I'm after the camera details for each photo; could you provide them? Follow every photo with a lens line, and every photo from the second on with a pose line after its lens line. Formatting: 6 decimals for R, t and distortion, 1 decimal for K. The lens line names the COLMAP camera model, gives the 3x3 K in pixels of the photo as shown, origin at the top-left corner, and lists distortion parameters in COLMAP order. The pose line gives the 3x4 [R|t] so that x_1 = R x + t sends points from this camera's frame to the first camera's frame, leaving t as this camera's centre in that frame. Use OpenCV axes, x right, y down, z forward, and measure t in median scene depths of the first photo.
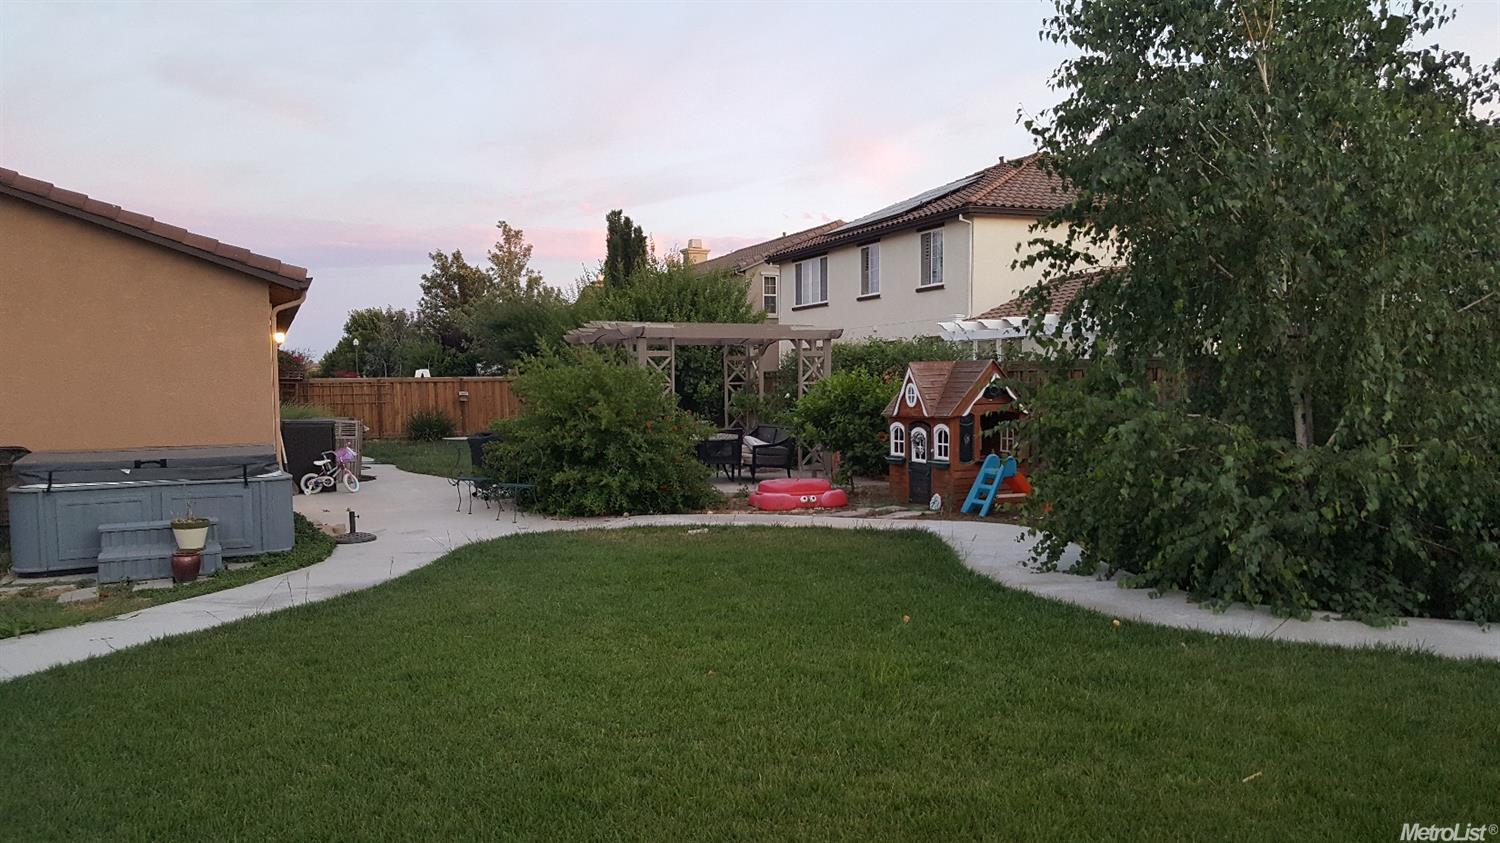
lens RADIAL K [[1099.3, 0, 741.8], [0, 1099.3, 429.2], [0, 0, 1]] dist [0.042396, -0.006348]
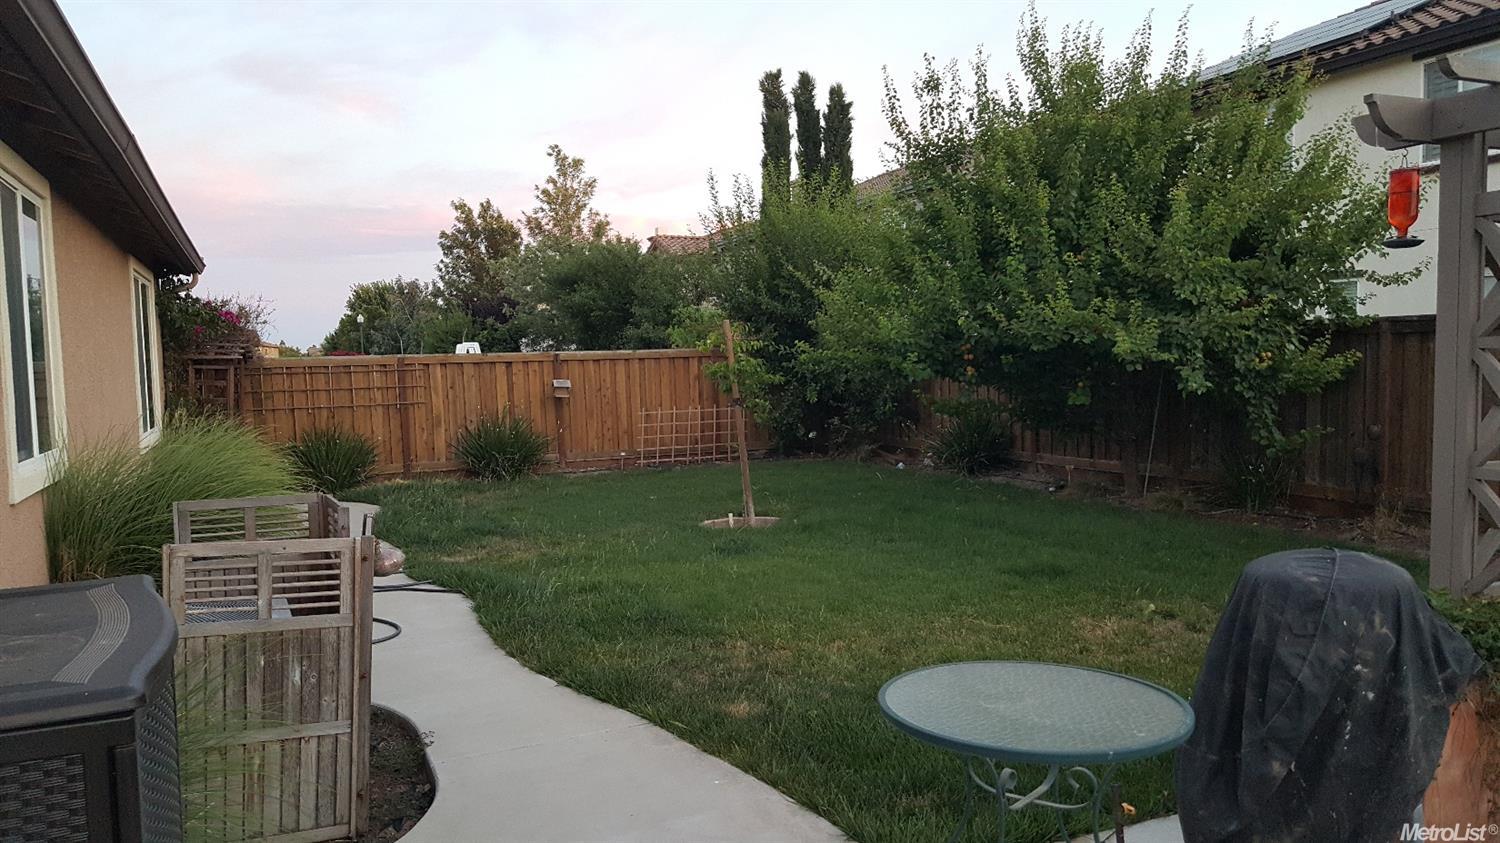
lens RADIAL K [[1099.3, 0, 757.8], [0, 1099.3, 418.2], [0, 0, 1]] dist [0.042396, -0.006348]
pose [[0.999930, -0.009213, 0.007438, -0.087666], [0.009155, 0.999928, 0.007777, -0.010290], [-0.007509, -0.007708, 0.999942, 0.255019]]
